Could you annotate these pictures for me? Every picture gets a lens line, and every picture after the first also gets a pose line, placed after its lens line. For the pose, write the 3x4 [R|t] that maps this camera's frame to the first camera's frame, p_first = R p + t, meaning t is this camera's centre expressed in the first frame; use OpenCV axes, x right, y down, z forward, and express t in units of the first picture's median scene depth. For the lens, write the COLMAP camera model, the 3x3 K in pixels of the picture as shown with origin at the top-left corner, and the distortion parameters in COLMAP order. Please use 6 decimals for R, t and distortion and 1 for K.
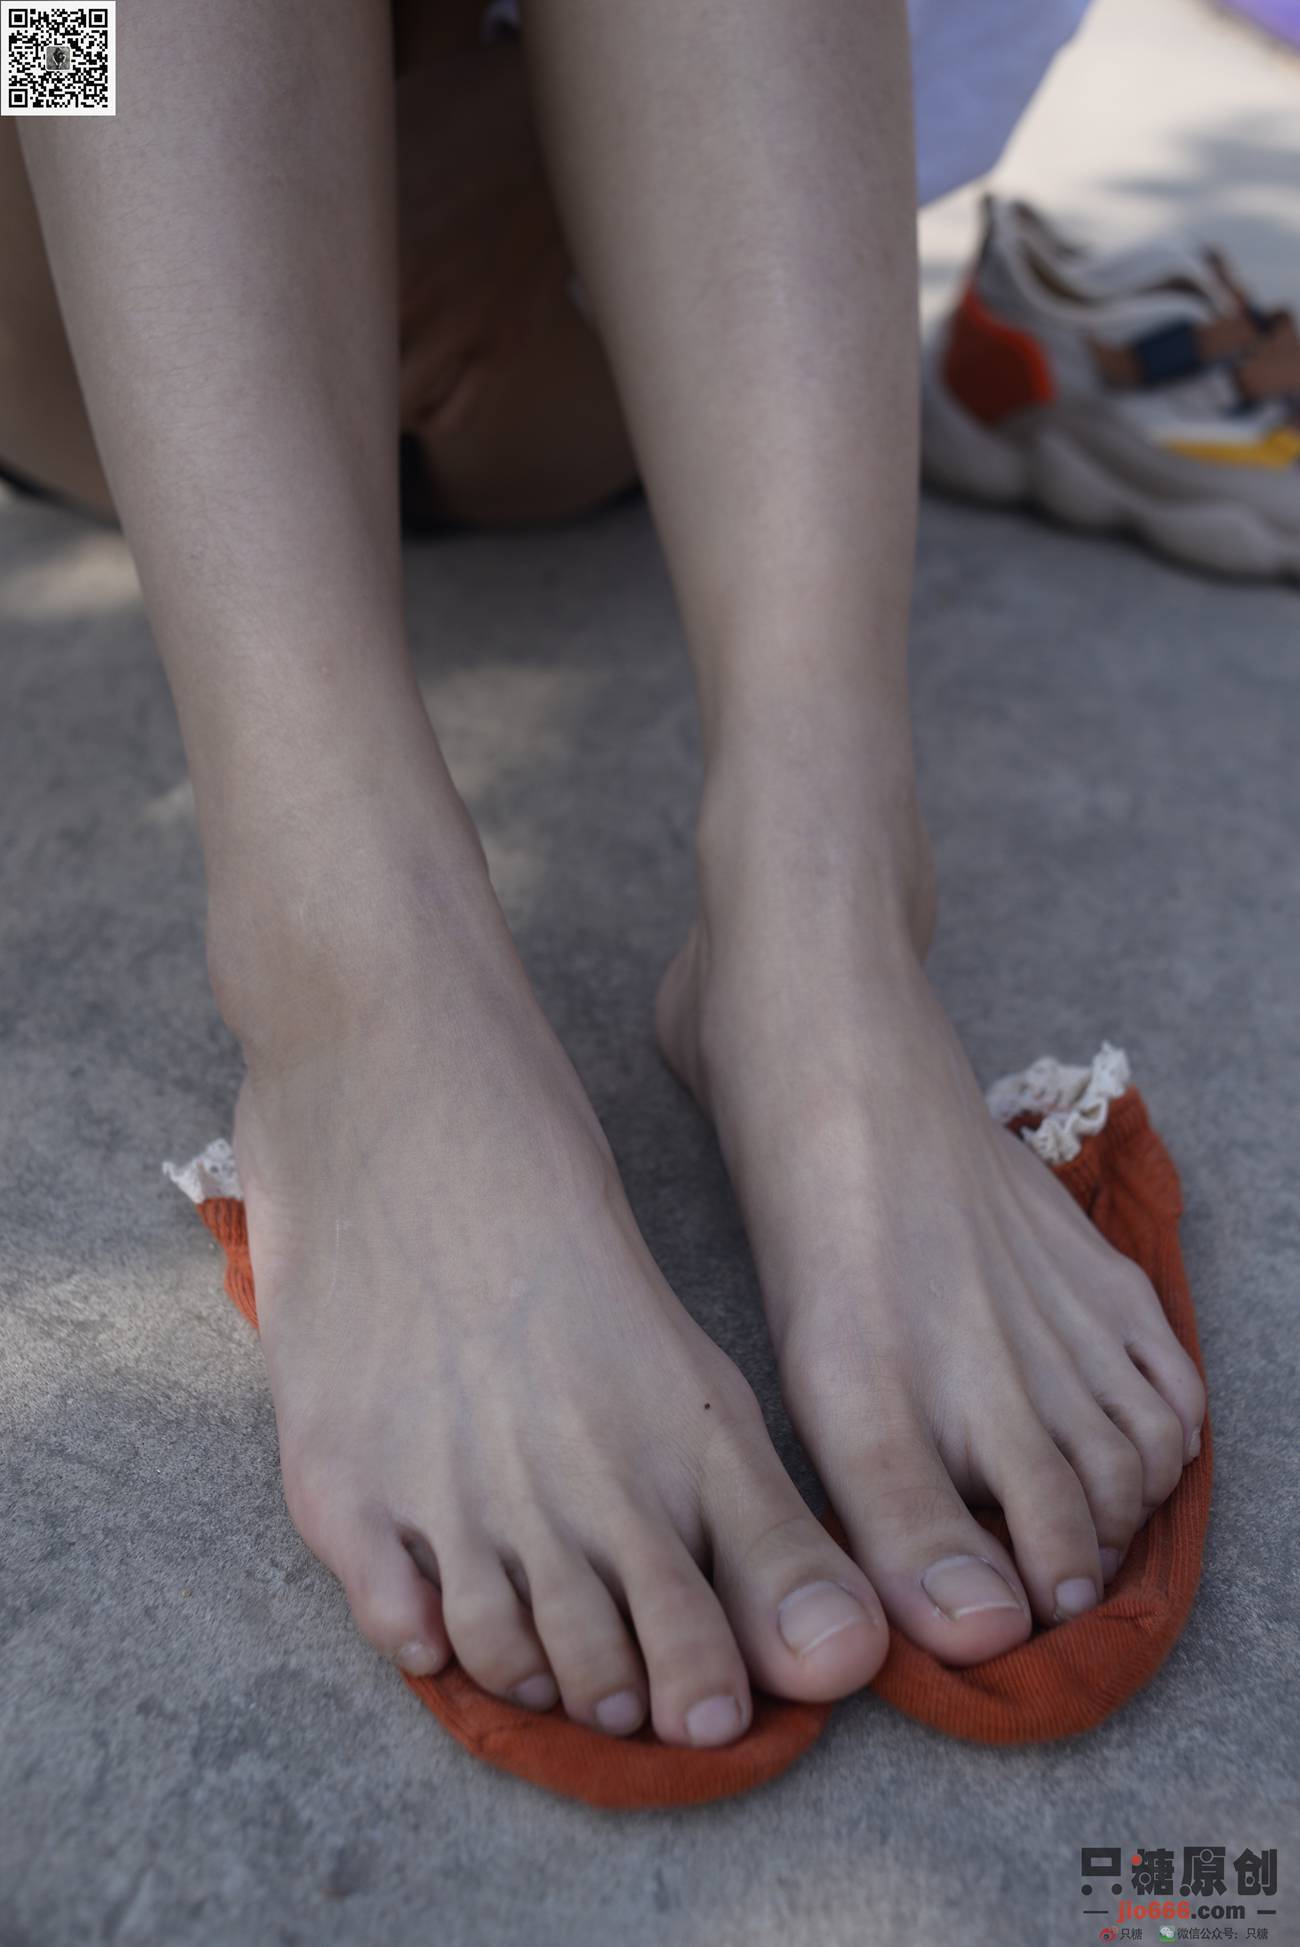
lens RADIAL K [[2056.0, 0, 650.0], [0, 2056.0, 973.5], [0, 0, 1]] dist [-0.001118, 0.002618]
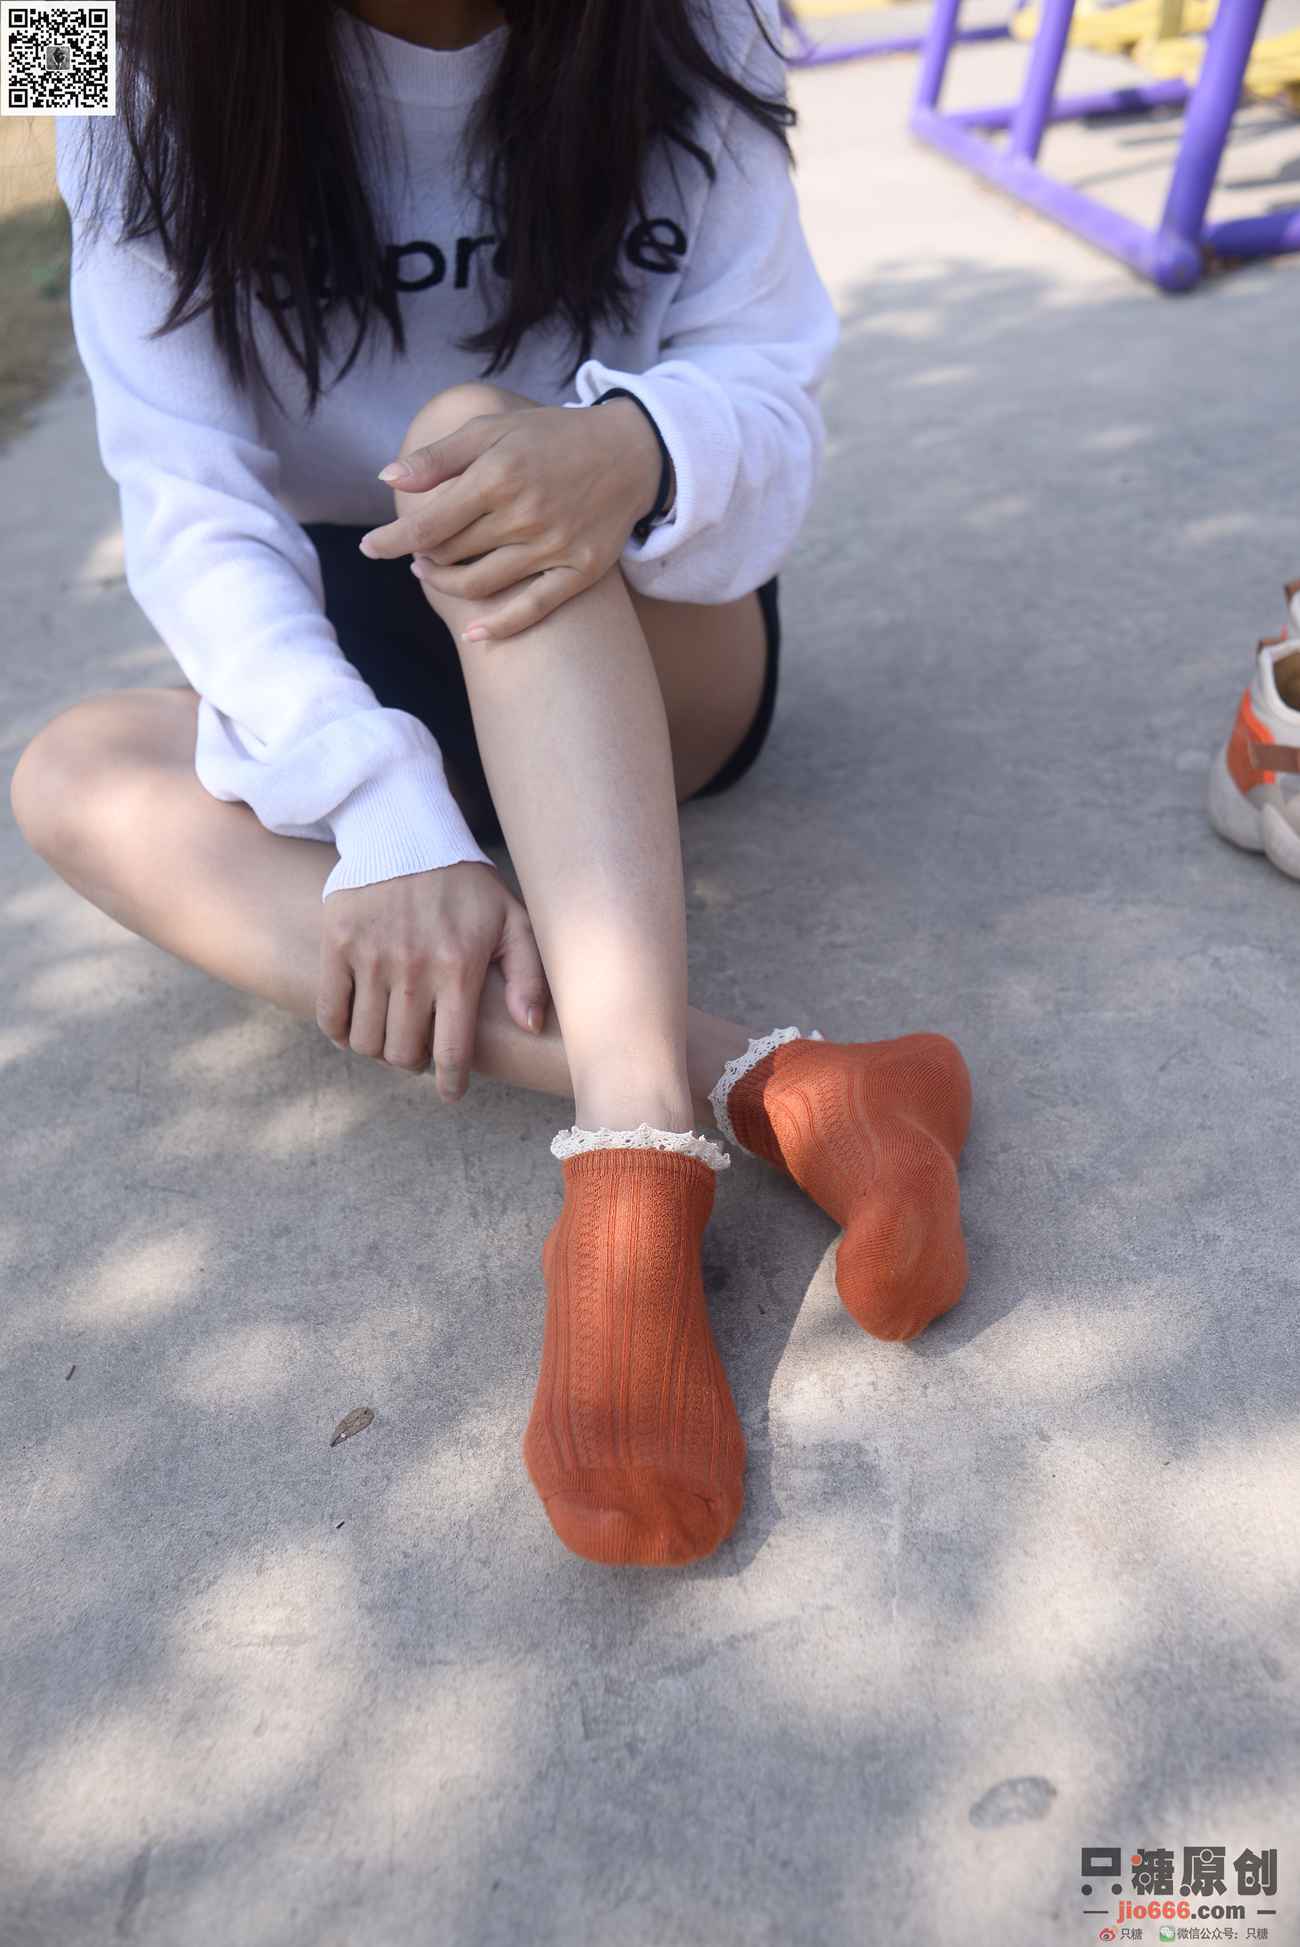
lens RADIAL K [[1998.7, 0, 650.0], [0, 1998.7, 973.5], [0, 0, 1]] dist [-0.002991, 0.001008]
pose [[0.980084, -0.196941, -0.025501, -0.132575], [0.194882, 0.978528, -0.067114, 0.663506], [0.038171, 0.060807, 0.997419, -2.055463]]
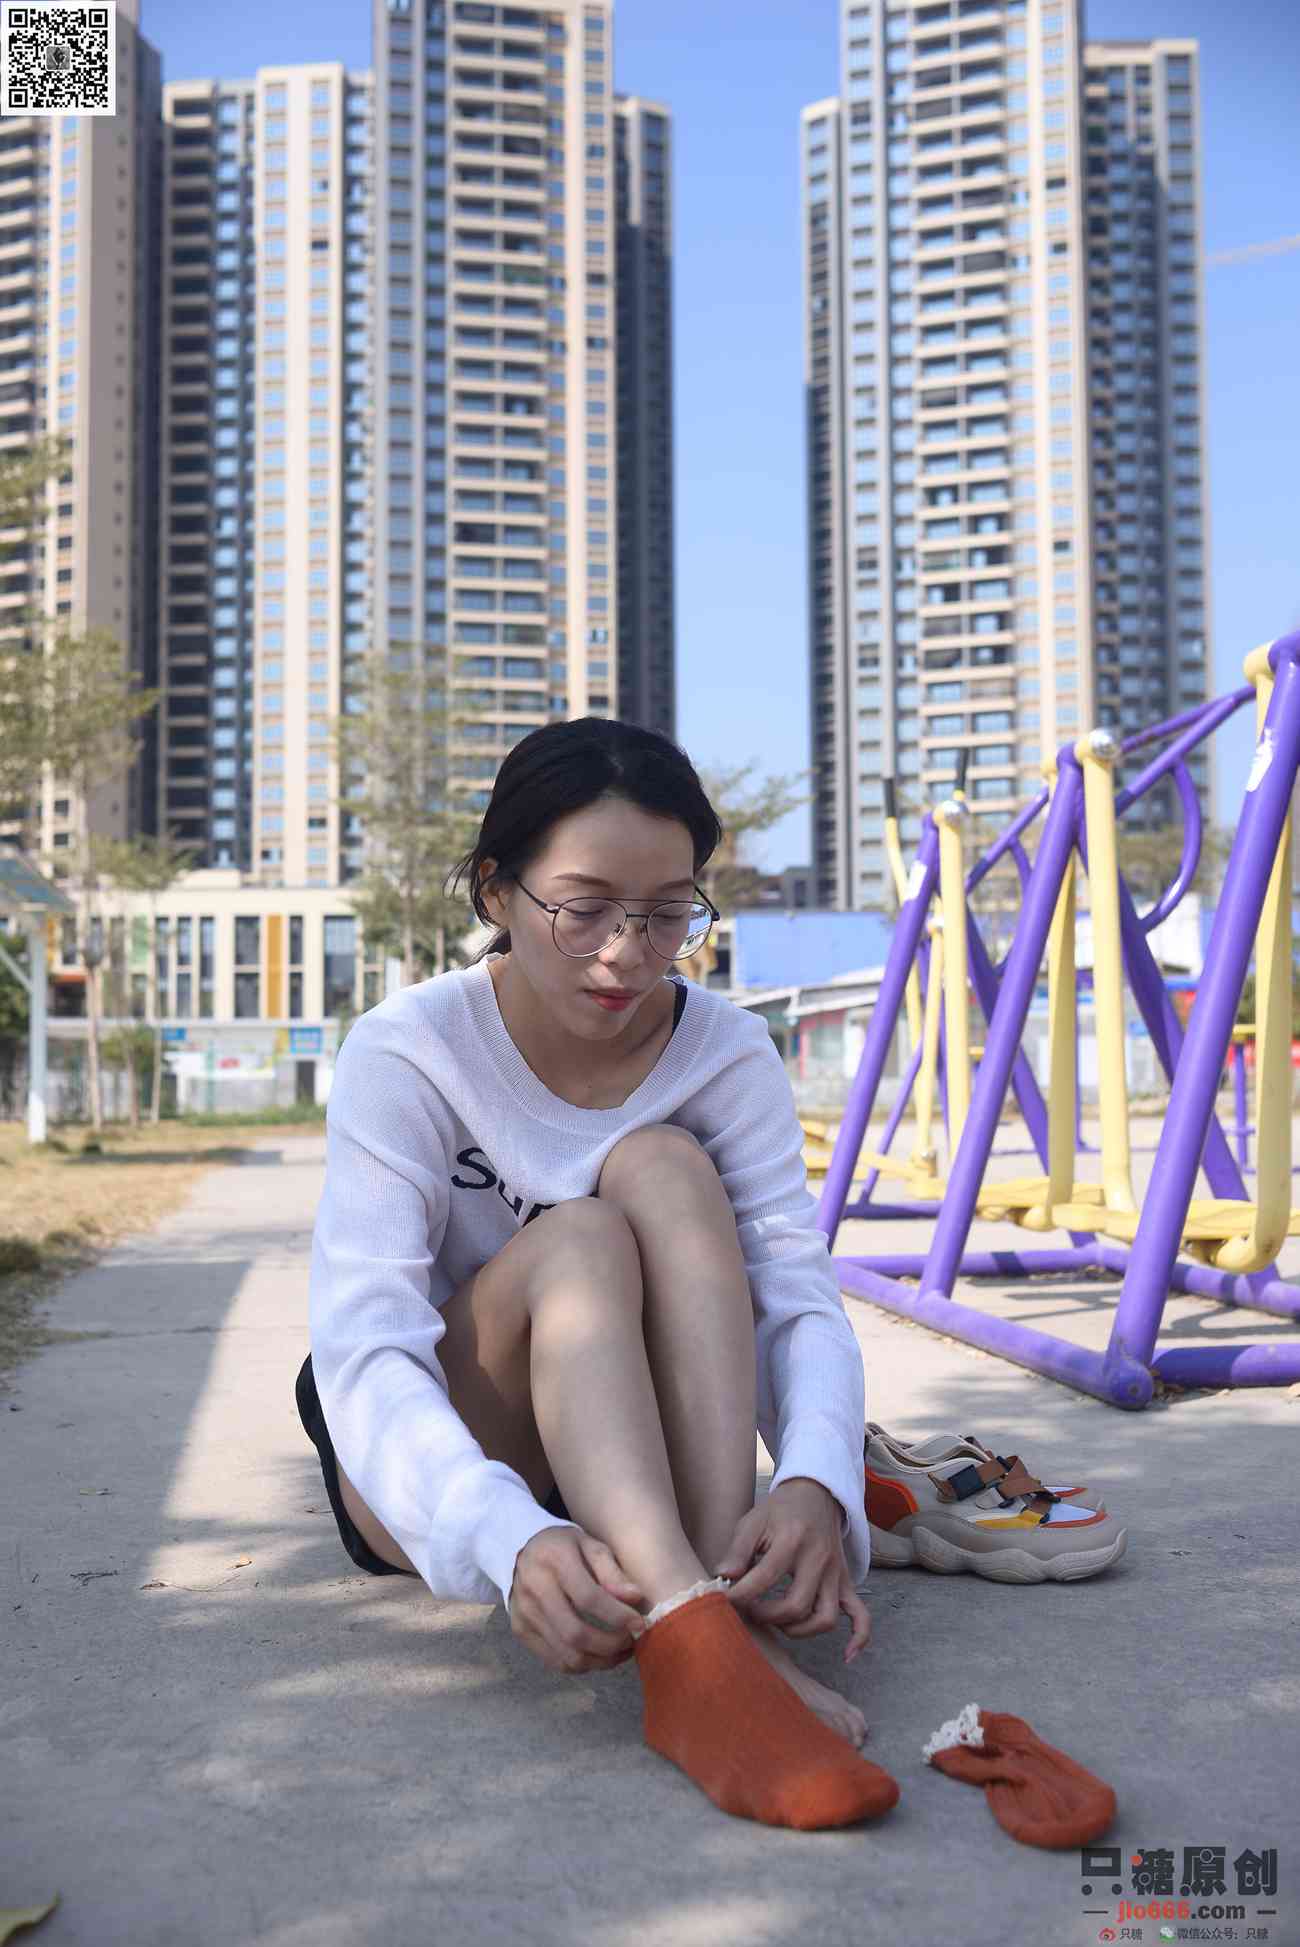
lens RADIAL K [[1962.5, 0, 650.0], [0, 1962.5, 973.5], [0, 0, 1]] dist [-0.000947, 0.007497]
pose [[0.983802, -0.067141, 0.166210, -0.720019], [0.151079, 0.809605, -0.567198, 0.721931], [-0.096482, 0.583122, 0.806635, -1.757329]]
